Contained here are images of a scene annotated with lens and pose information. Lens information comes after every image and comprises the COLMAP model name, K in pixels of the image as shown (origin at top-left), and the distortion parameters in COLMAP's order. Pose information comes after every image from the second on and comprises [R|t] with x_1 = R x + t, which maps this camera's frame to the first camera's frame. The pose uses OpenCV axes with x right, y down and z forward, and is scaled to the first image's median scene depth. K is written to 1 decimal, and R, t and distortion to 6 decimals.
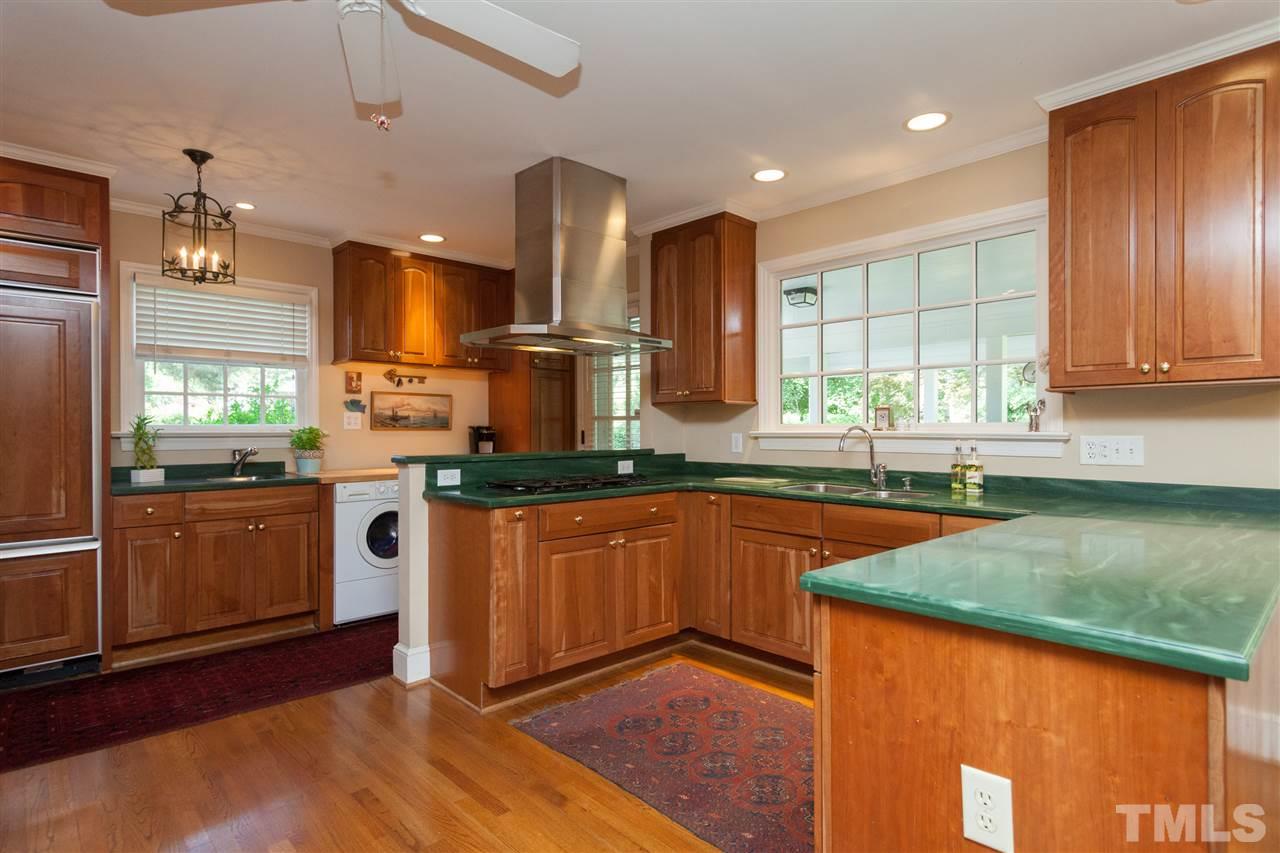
lens RADIAL K [[669.6, 0, 625.8], [0, 669.6, 433.9], [0, 0, 1]] dist [0.003324, 0.000393]
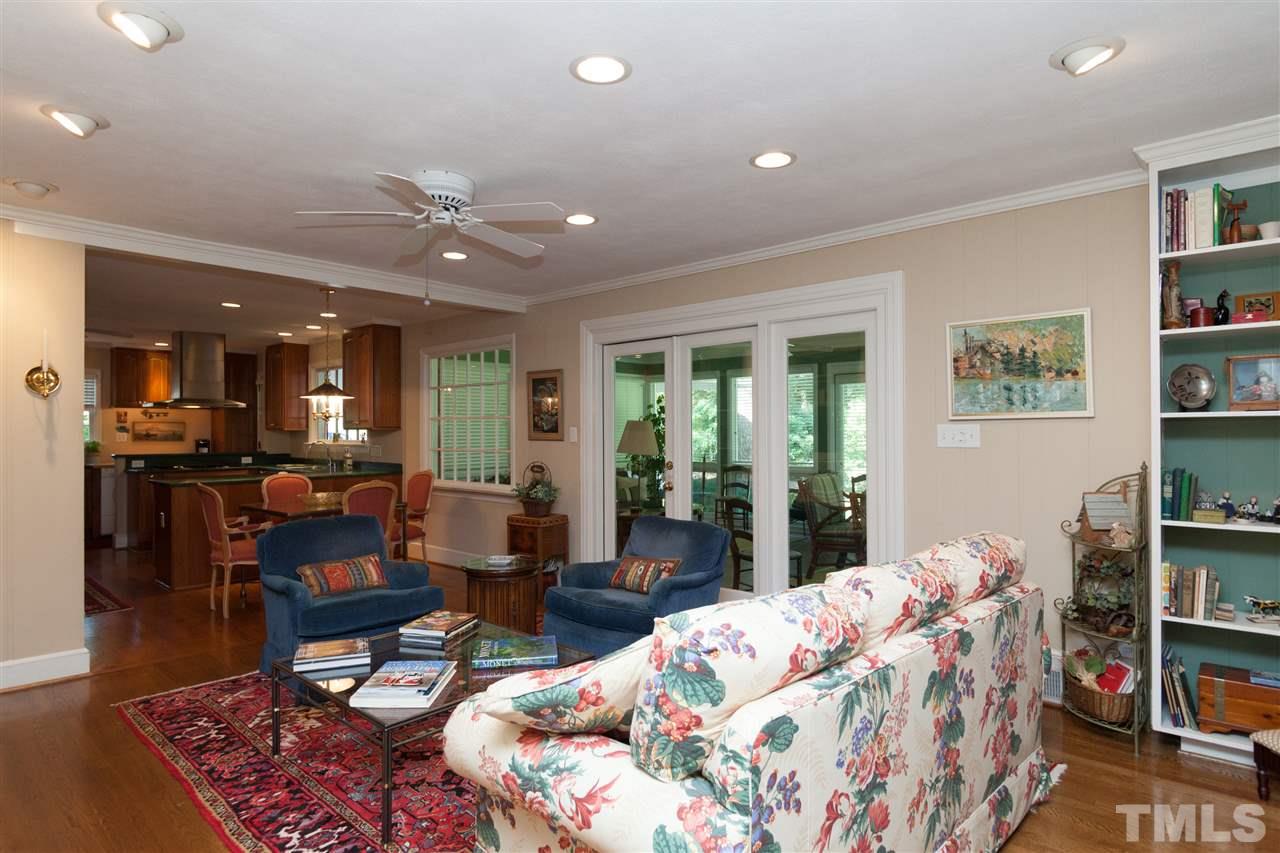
lens RADIAL K [[706.3, 0, 640.0], [0, 706.3, 426.5], [0, 0, 1]] dist [-0.029764, -0.000828]
pose [[0.996030, -0.002862, 0.088974, 0.958283], [0.004003, 0.999912, -0.012640, -0.020690], [-0.088930, 0.012946, 0.995954, -1.190467]]
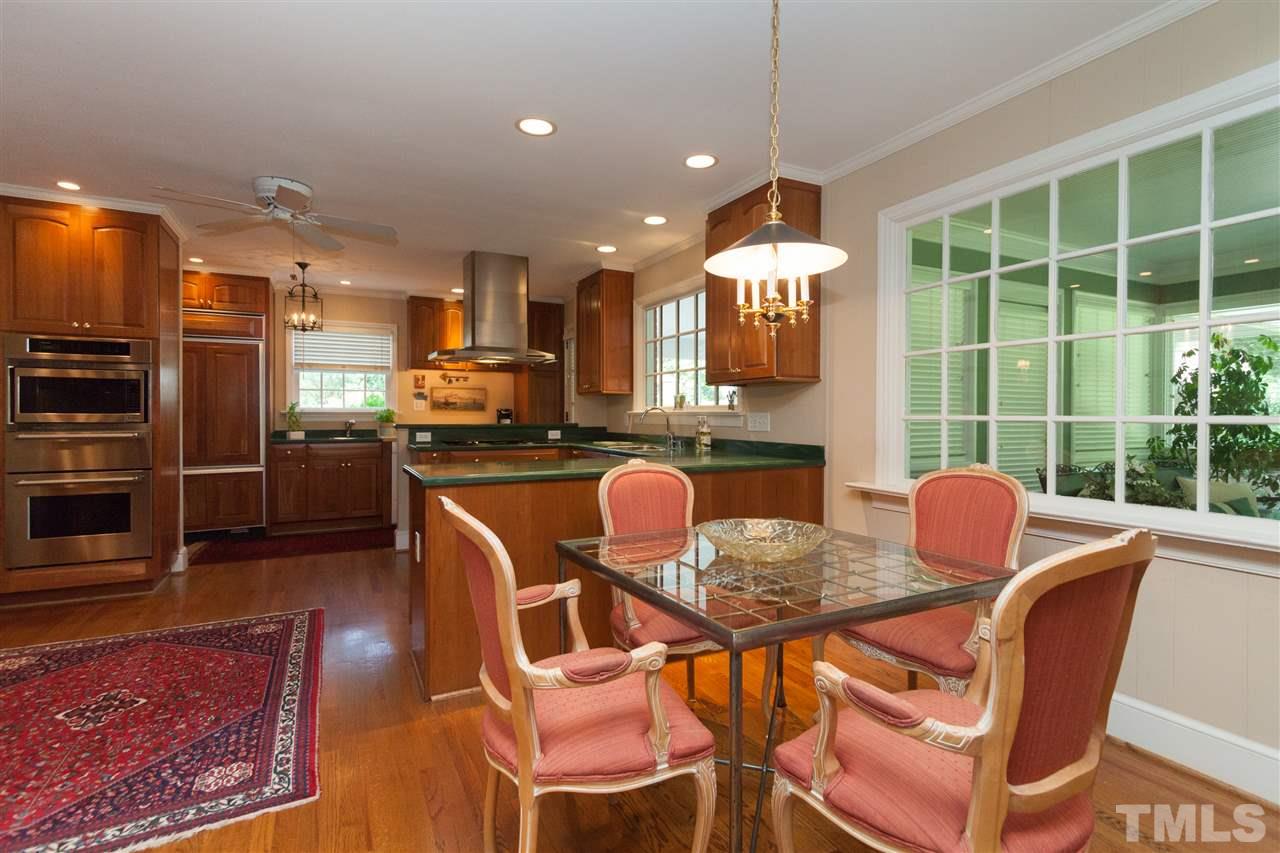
lens RADIAL K [[603.5, 0, 636.5], [0, 603.5, 421.8], [0, 0, 1]] dist [0.000671, -0.000492]
pose [[0.963081, 0.005630, -0.269154, 0.526877], [-0.004485, 0.999978, 0.004868, 0.011600], [0.269175, -0.003481, 0.963085, -0.281170]]
